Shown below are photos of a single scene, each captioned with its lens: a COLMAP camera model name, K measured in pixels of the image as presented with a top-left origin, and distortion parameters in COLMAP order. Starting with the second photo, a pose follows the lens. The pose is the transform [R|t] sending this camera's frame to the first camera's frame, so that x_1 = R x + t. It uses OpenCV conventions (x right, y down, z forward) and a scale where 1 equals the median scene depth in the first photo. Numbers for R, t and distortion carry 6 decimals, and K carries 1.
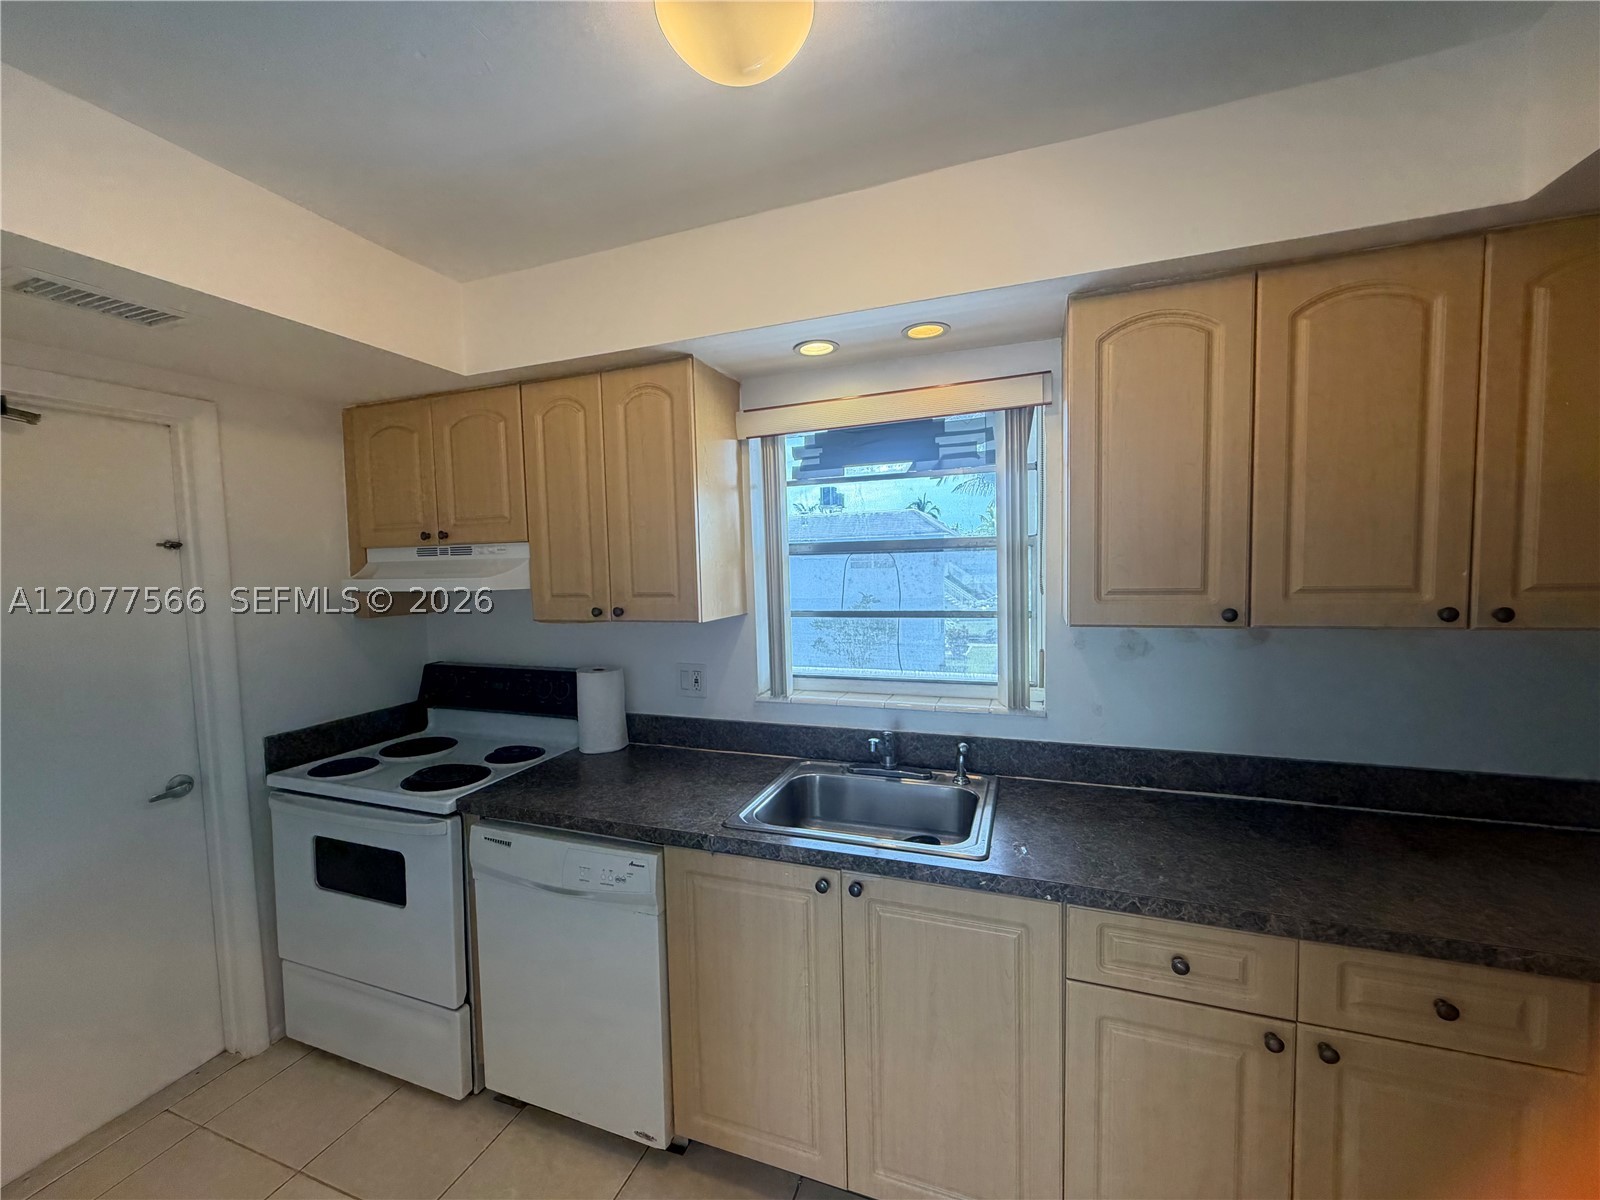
lens RADIAL K [[638.0, 0, 795.6], [0, 638.0, 602.5], [0, 0, 1]] dist [0.000460, 0.000418]
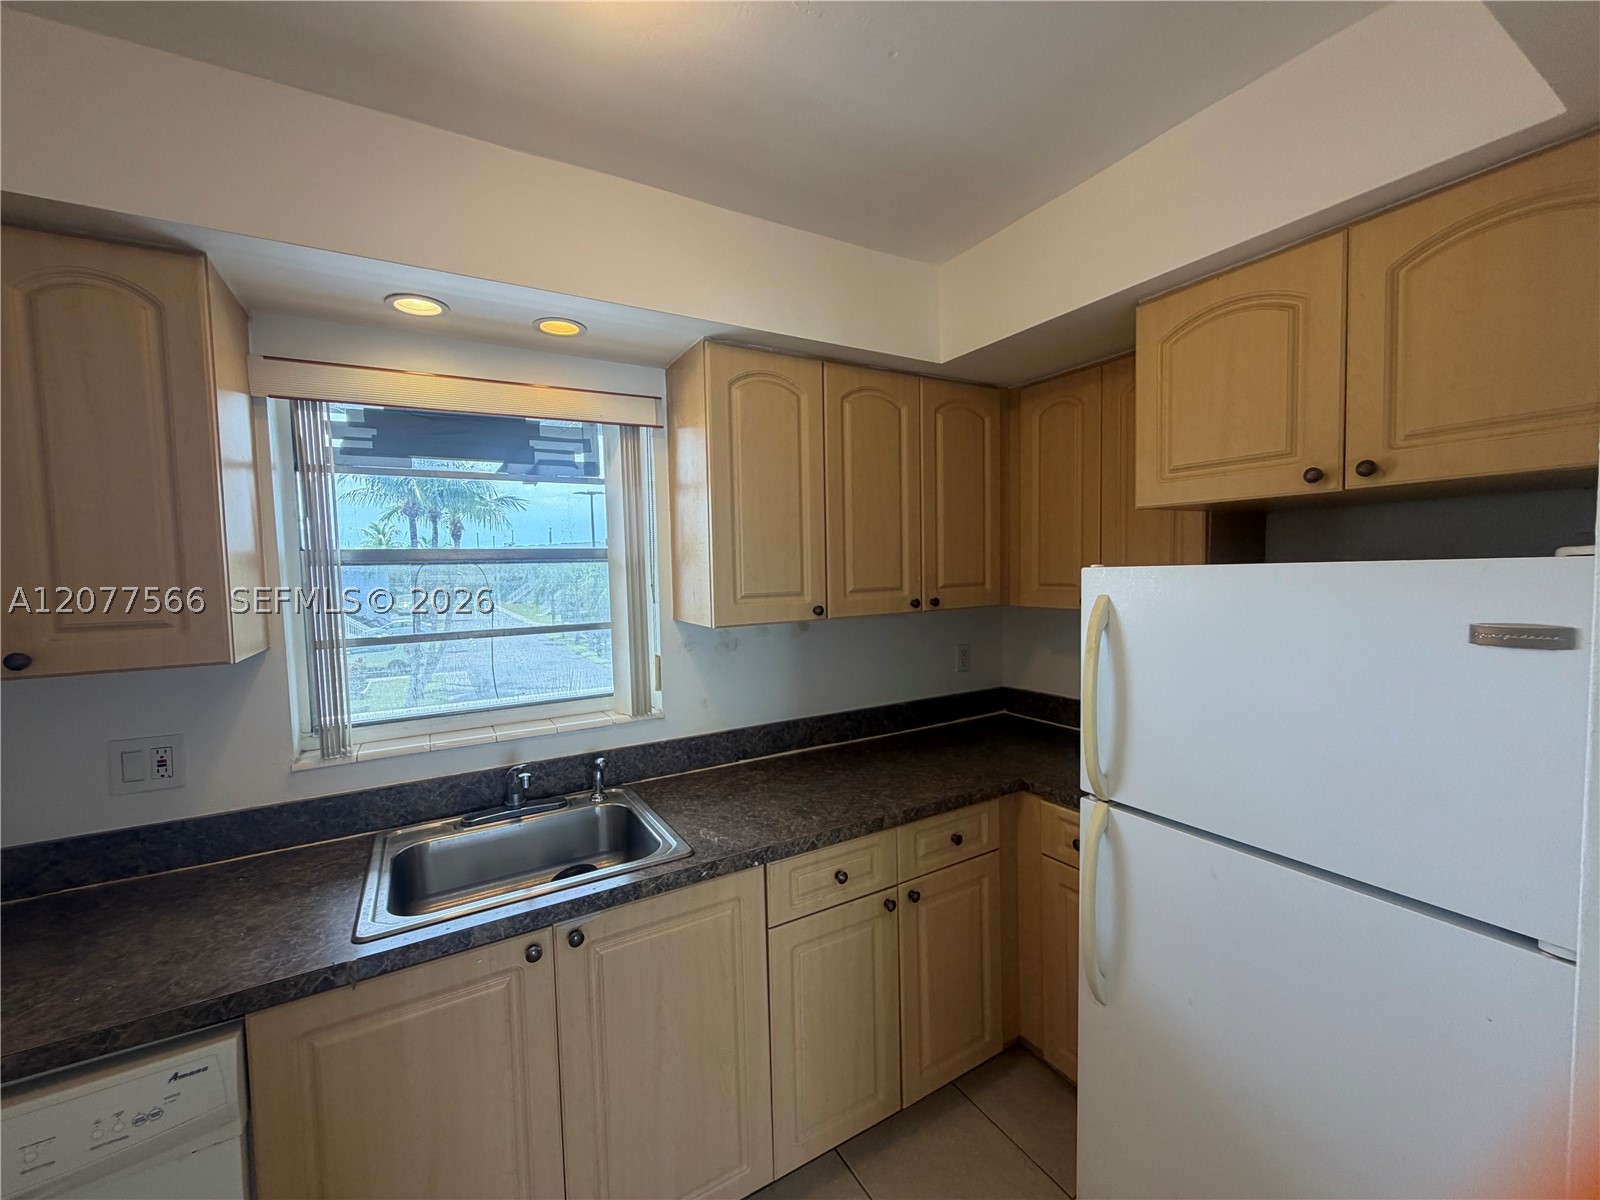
lens RADIAL K [[638.0, 0, 795.6], [0, 638.0, 602.5], [0, 0, 1]] dist [0.000460, 0.000418]
pose [[0.636018, -0.031786, 0.771019, -0.320440], [0.058026, 0.998293, -0.006711, 0.007578], [-0.769489, 0.049007, 0.636777, 0.152845]]
